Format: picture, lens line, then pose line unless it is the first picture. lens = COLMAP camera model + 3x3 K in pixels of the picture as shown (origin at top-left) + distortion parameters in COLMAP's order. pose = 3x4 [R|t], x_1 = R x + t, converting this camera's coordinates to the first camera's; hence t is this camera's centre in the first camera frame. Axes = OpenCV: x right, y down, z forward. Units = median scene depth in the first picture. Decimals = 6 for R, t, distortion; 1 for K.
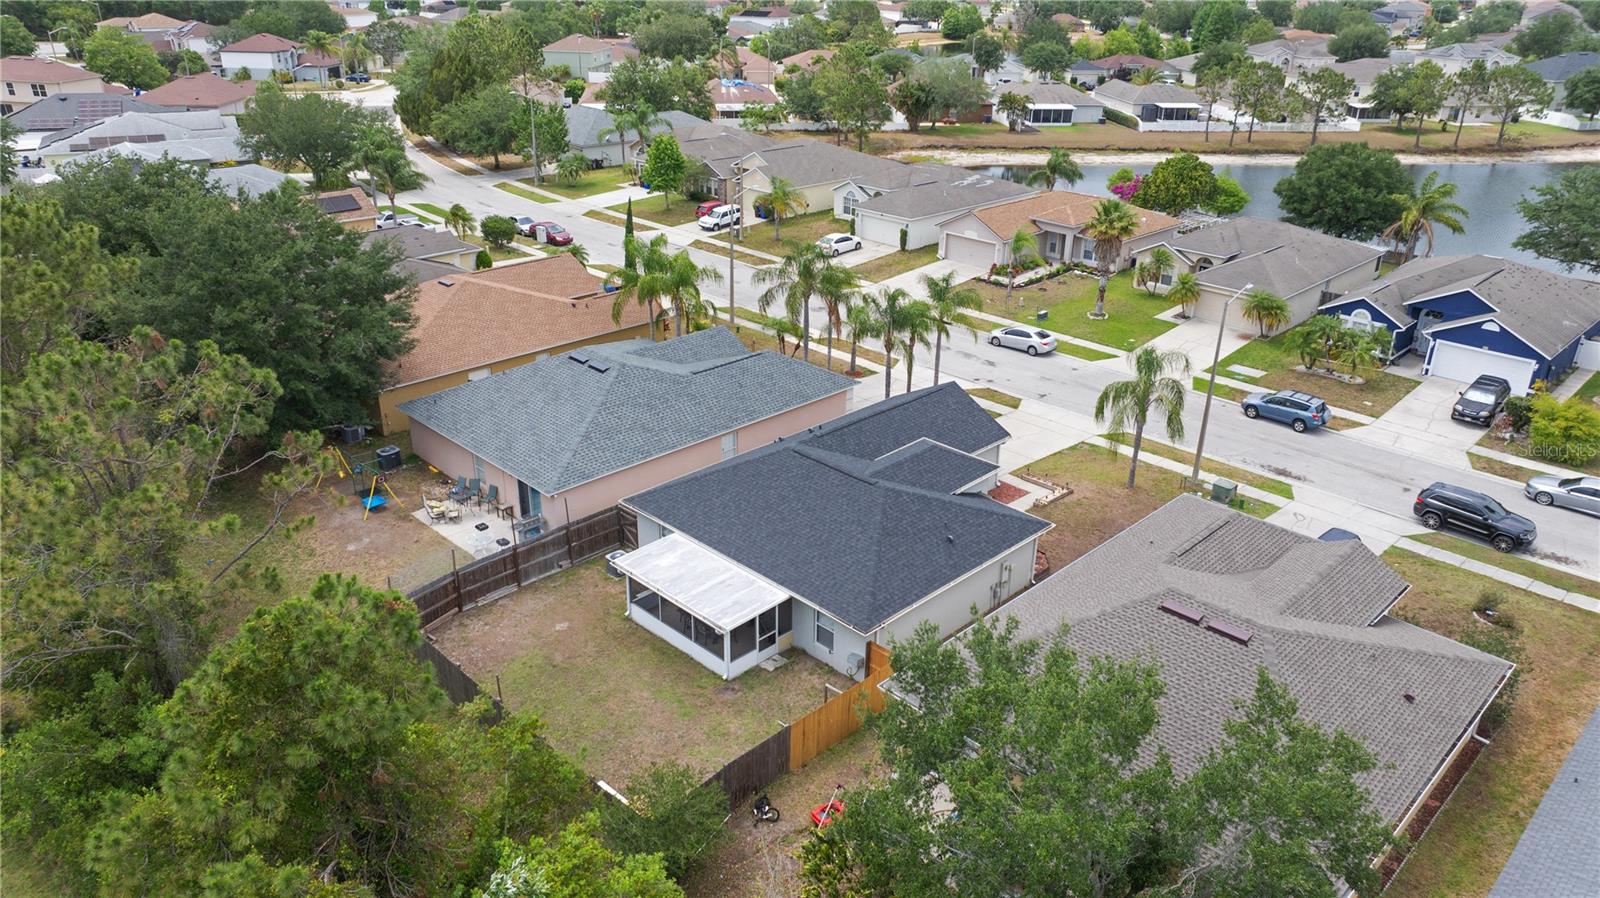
lens RADIAL K [[1096.8, 0, 800.0], [0, 1096.8, 449.0], [0, 0, 1]] dist [-0.018011, 0.000220]
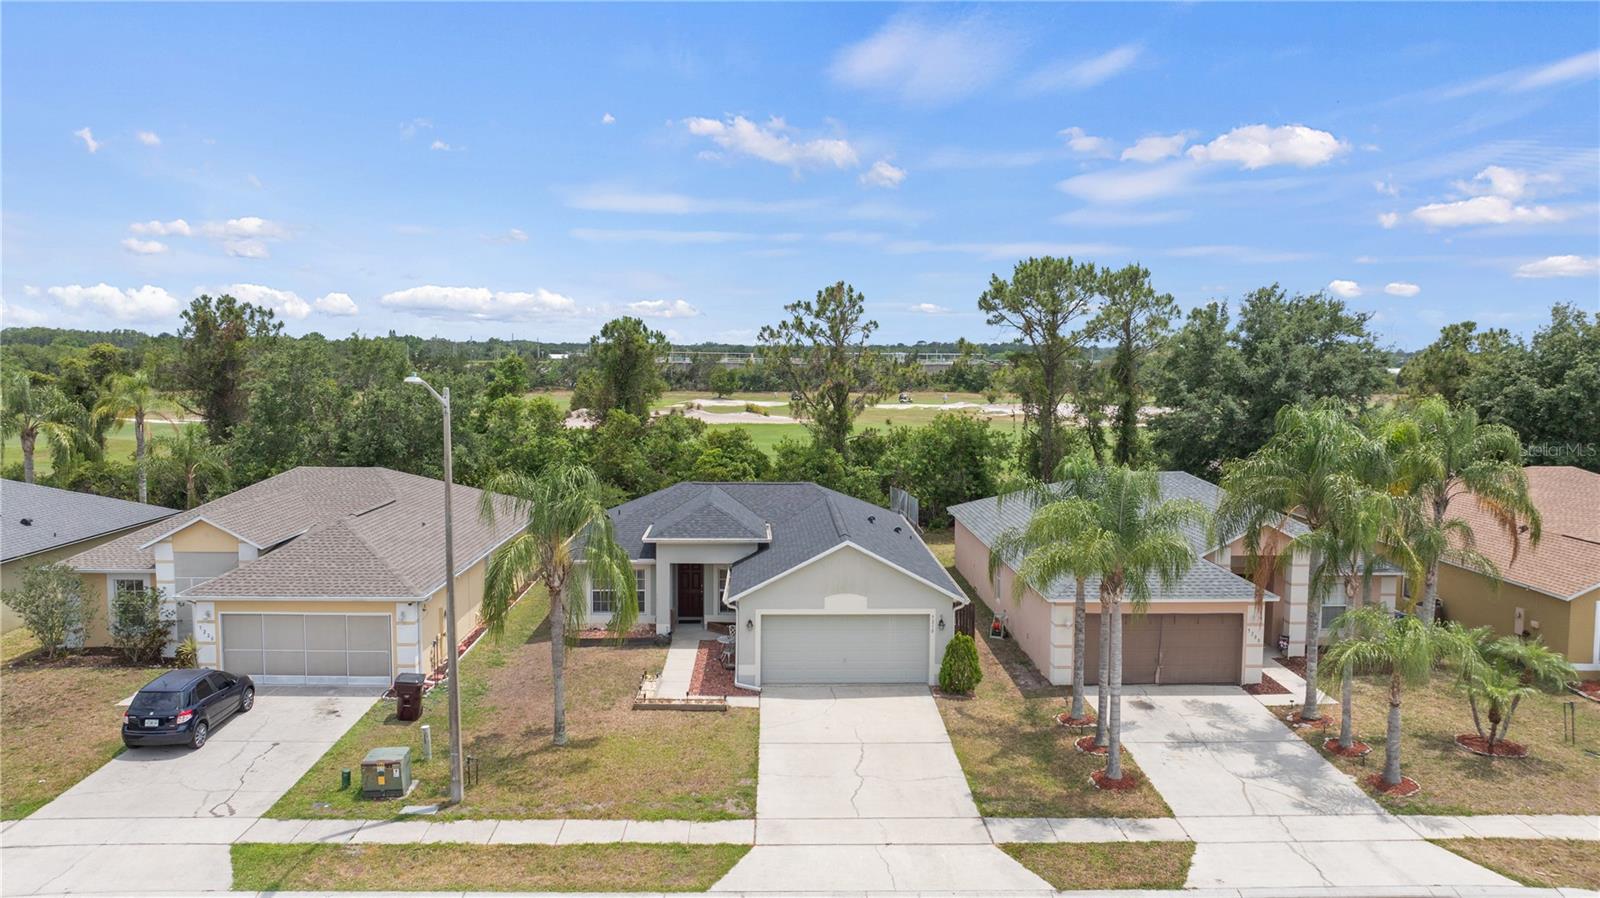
lens RADIAL K [[1096.8, 0, 800.0], [0, 1096.8, 449.0], [0, 0, 1]] dist [-0.018011, 0.000220]
pose [[-0.680261, 0.046521, -0.731492, 0.572738], [-0.314495, 0.882925, 0.348621, -0.296301], [0.662070, 0.467204, -0.585989, 1.254819]]
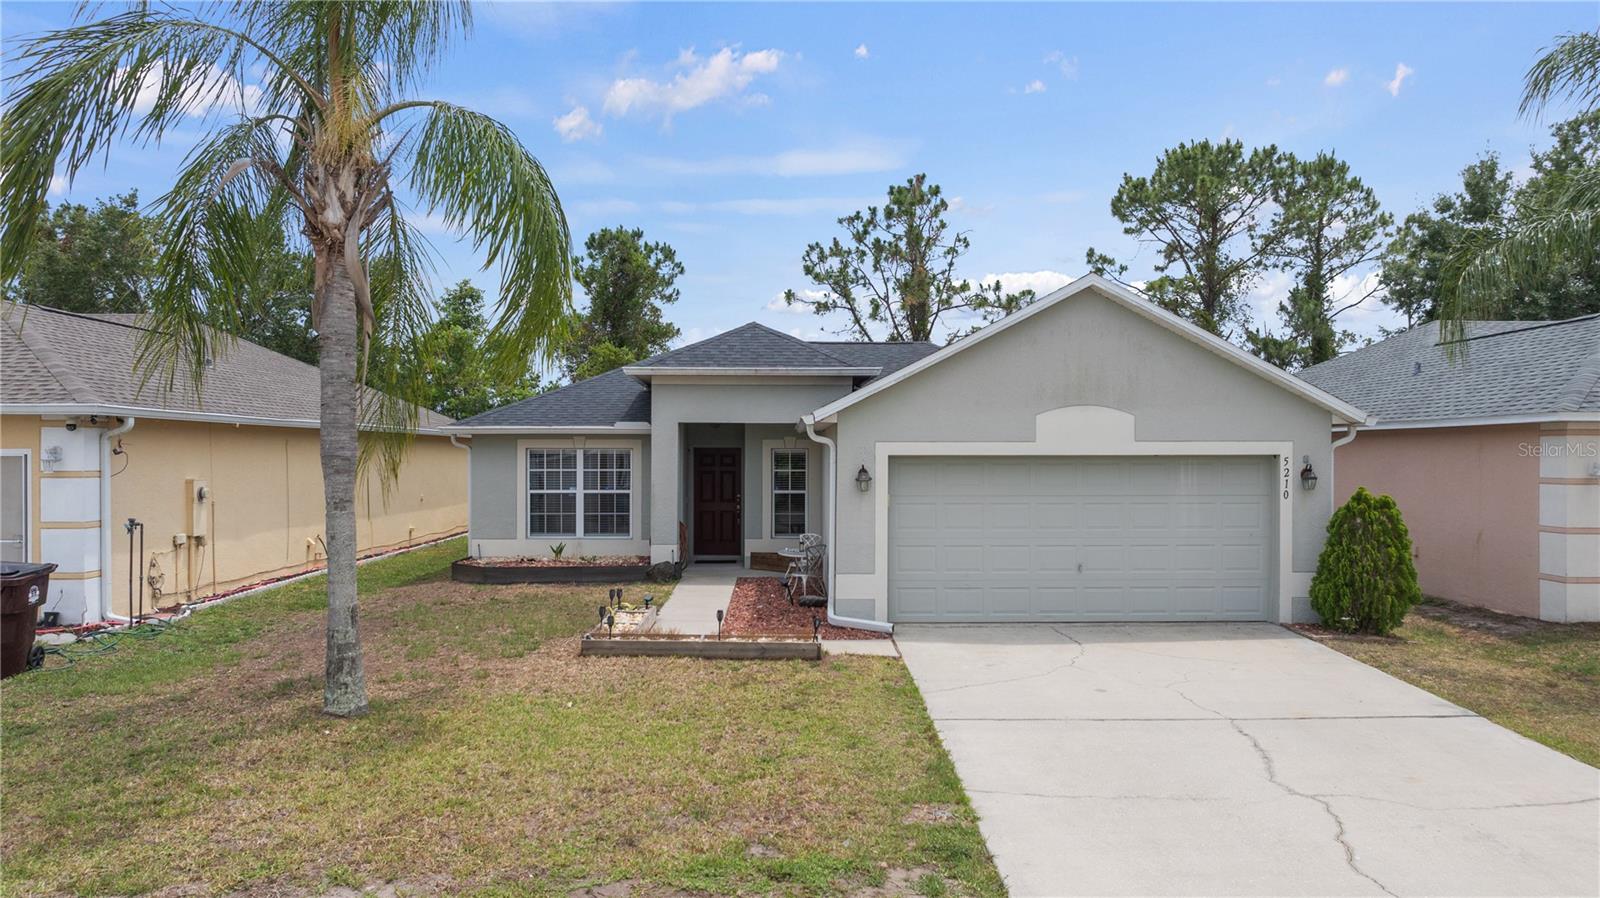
lens RADIAL K [[1133.3, 0, 784.9], [0, 1133.3, 453.3], [0, 0, 1]] dist [-0.008899, -0.001347]
pose [[-0.700785, -0.010828, -0.713290, 0.364741], [-0.296968, 0.913556, 0.277893, -0.073310], [0.648622, 0.406568, -0.643422, 1.090965]]
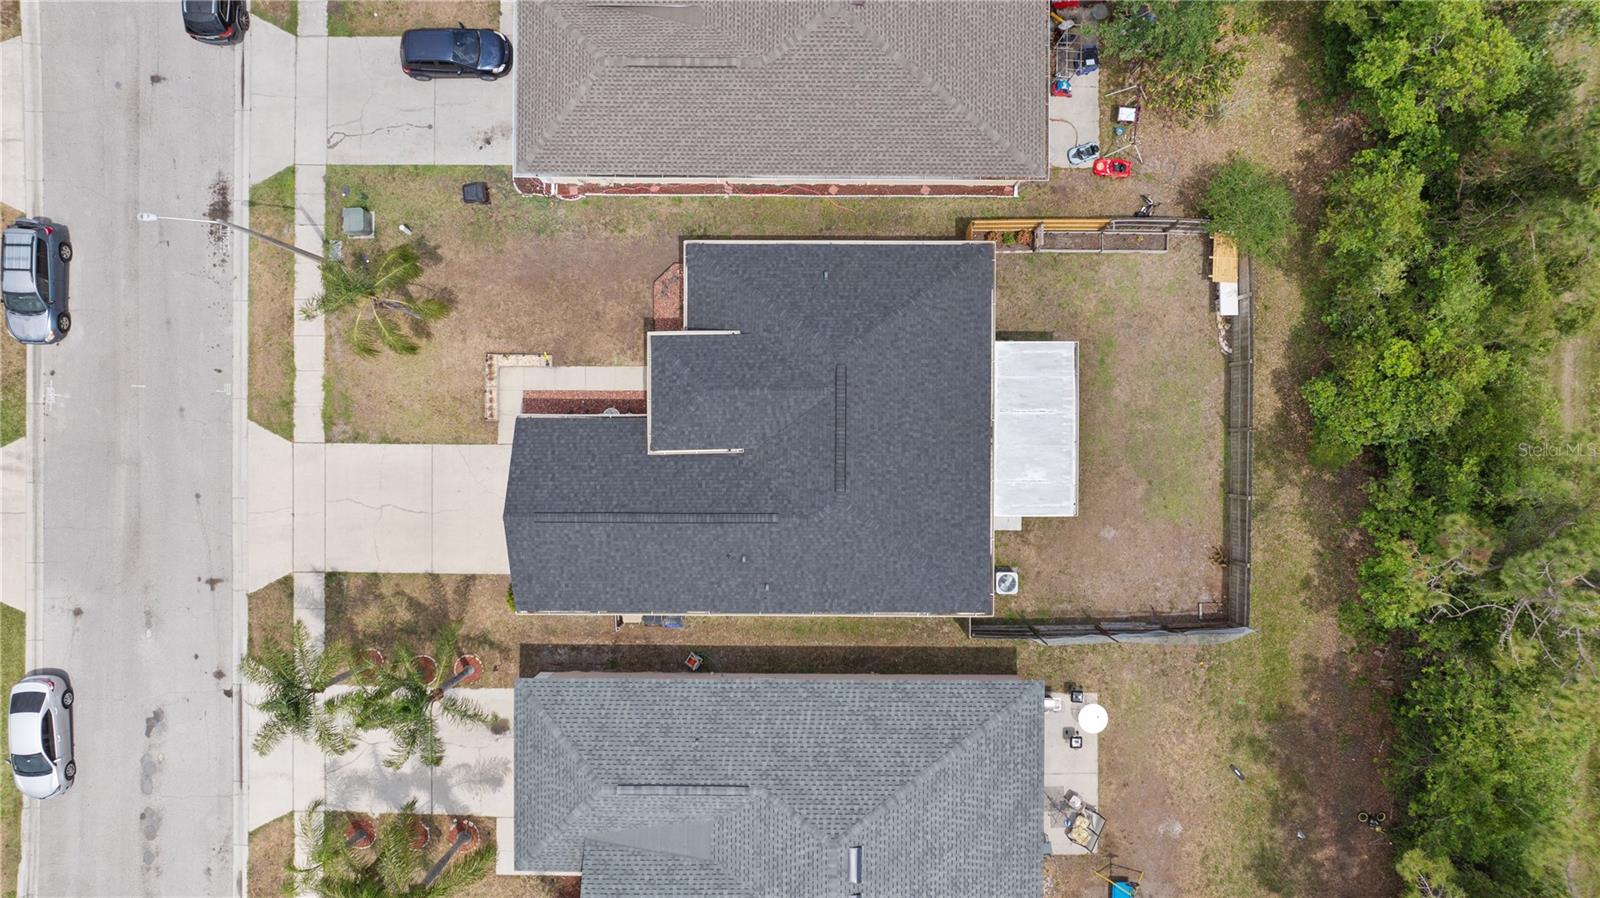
lens RADIAL K [[1096.8, 0, 800.0], [0, 1096.8, 449.0], [0, 0, 1]] dist [-0.018011, 0.000220]
pose [[-0.708098, -0.705858, -0.019043, 0.046780], [0.273279, -0.298814, 0.914346, -0.622367], [-0.651088, 0.642242, 0.404486, 0.529423]]
